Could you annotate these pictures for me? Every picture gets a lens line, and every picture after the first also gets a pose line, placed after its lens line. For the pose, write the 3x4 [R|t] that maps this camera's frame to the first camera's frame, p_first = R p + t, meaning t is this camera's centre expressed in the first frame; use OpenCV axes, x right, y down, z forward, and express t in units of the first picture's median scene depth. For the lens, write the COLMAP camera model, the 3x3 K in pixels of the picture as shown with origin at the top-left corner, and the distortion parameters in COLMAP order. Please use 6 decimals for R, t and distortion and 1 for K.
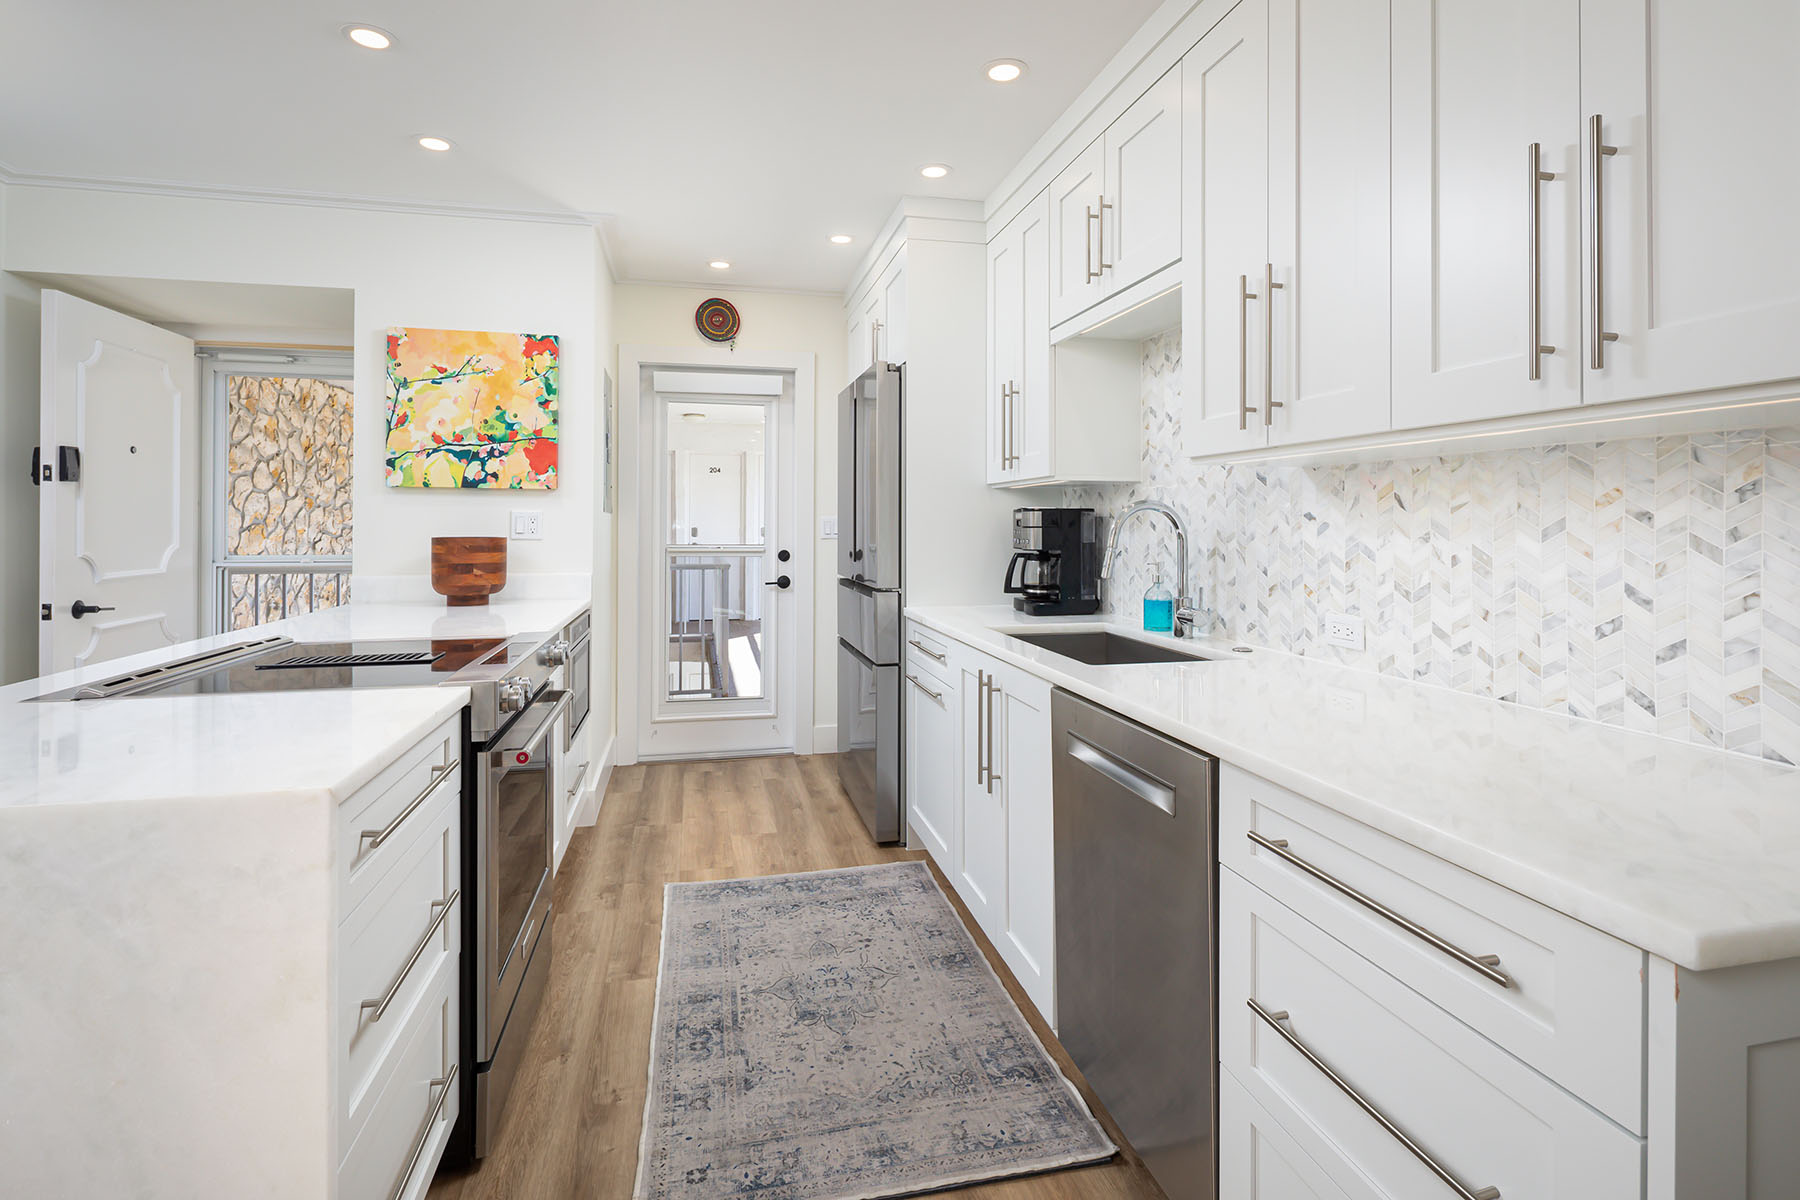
lens RADIAL K [[876.8, 0, 900.8], [0, 876.8, 521.4], [0, 0, 1]] dist [0.000178, 0.000061]
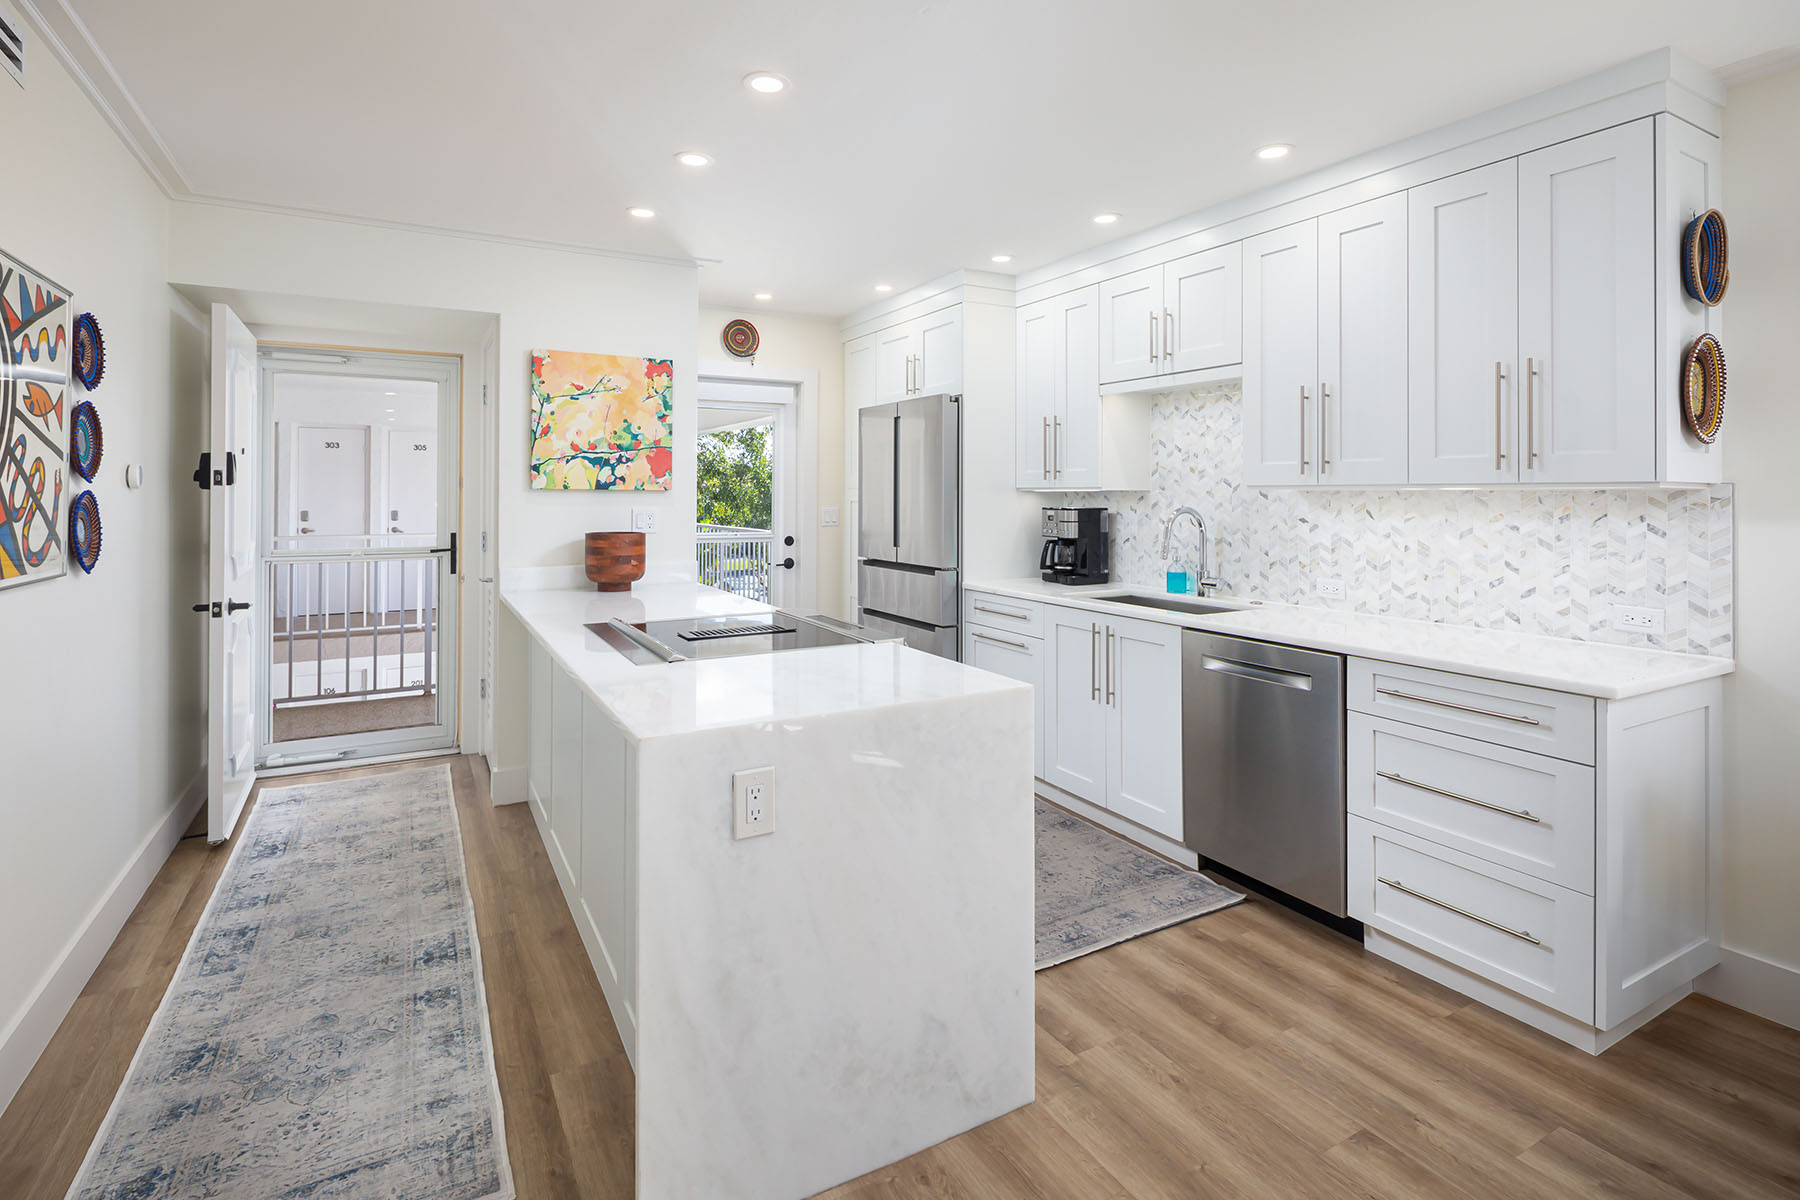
lens RADIAL K [[878.3, 0, 899.3], [0, 878.3, 494.1], [0, 0, 1]] dist [0.001429, 0.000223]
pose [[0.958624, 0.000226, 0.284676, -0.480390], [-0.000835, 0.999998, 0.002018, -0.037733], [-0.284675, -0.002172, 0.958622, -0.243331]]
